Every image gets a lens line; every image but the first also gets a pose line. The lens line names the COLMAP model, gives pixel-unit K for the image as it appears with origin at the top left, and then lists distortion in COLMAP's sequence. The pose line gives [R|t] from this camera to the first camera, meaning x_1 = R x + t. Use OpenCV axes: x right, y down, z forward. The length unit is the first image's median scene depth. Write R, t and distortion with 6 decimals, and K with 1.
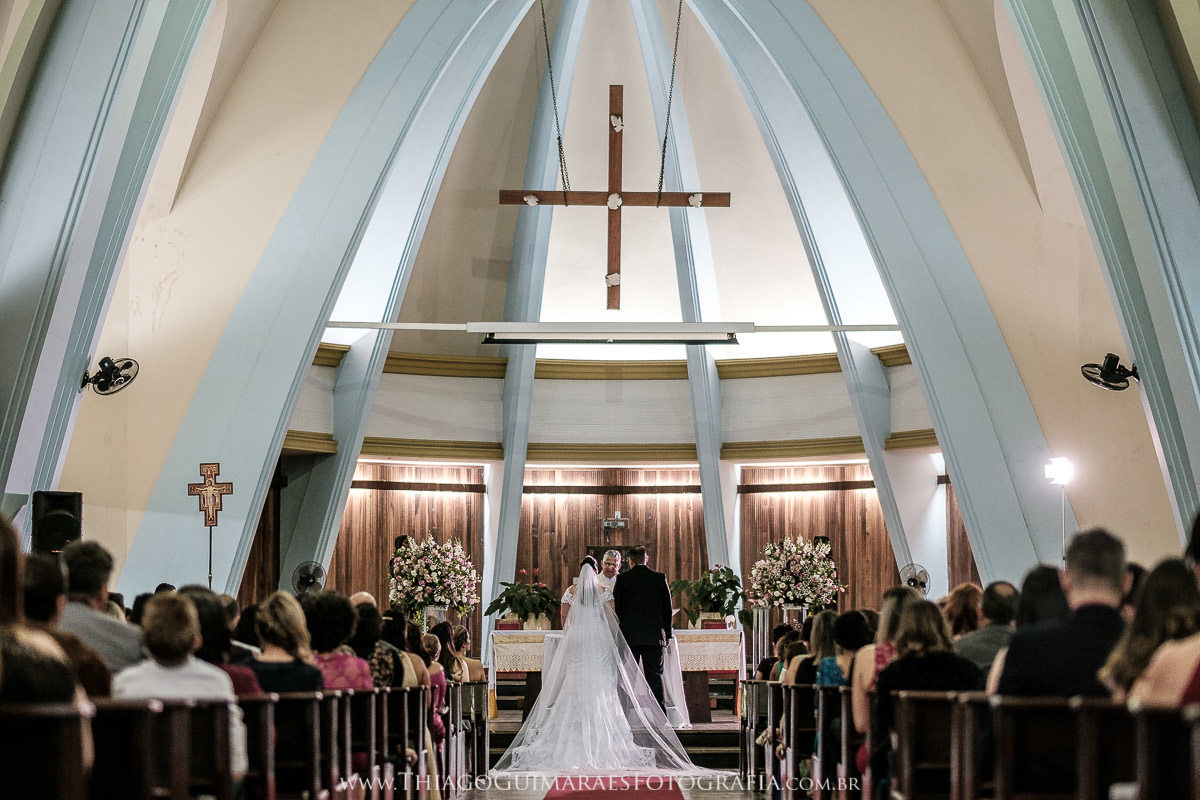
lens RADIAL K [[2873.9, 0, 600.0], [0, 2873.9, 400.0], [0, 0, 1]] dist [-0.087487, 0.018257]
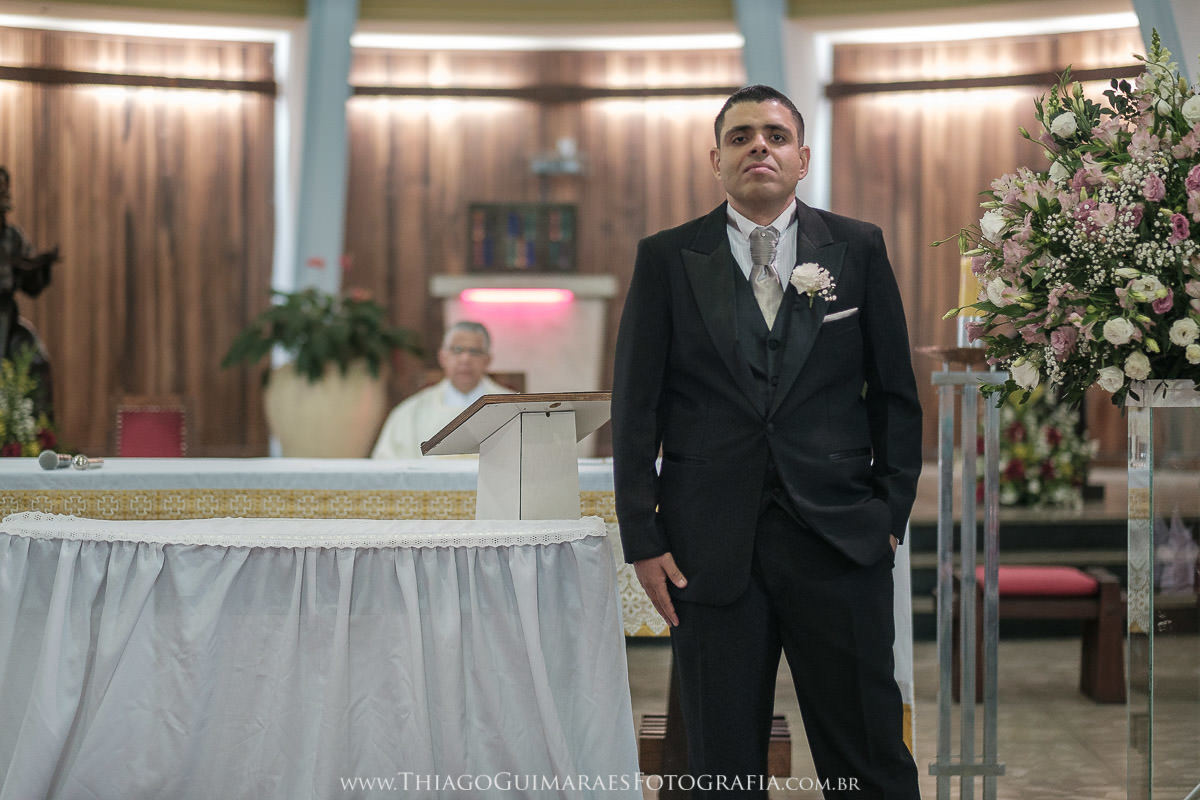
lens RADIAL K [[2873.9, 0, 600.0], [0, 2873.9, 400.0], [0, 0, 1]] dist [-0.087487, 0.018257]
pose [[0.999867, 0.004277, -0.015721, 0.019628], [-0.002707, 0.995129, 0.098540, 0.035304], [0.016066, -0.098485, 0.995009, 0.536037]]
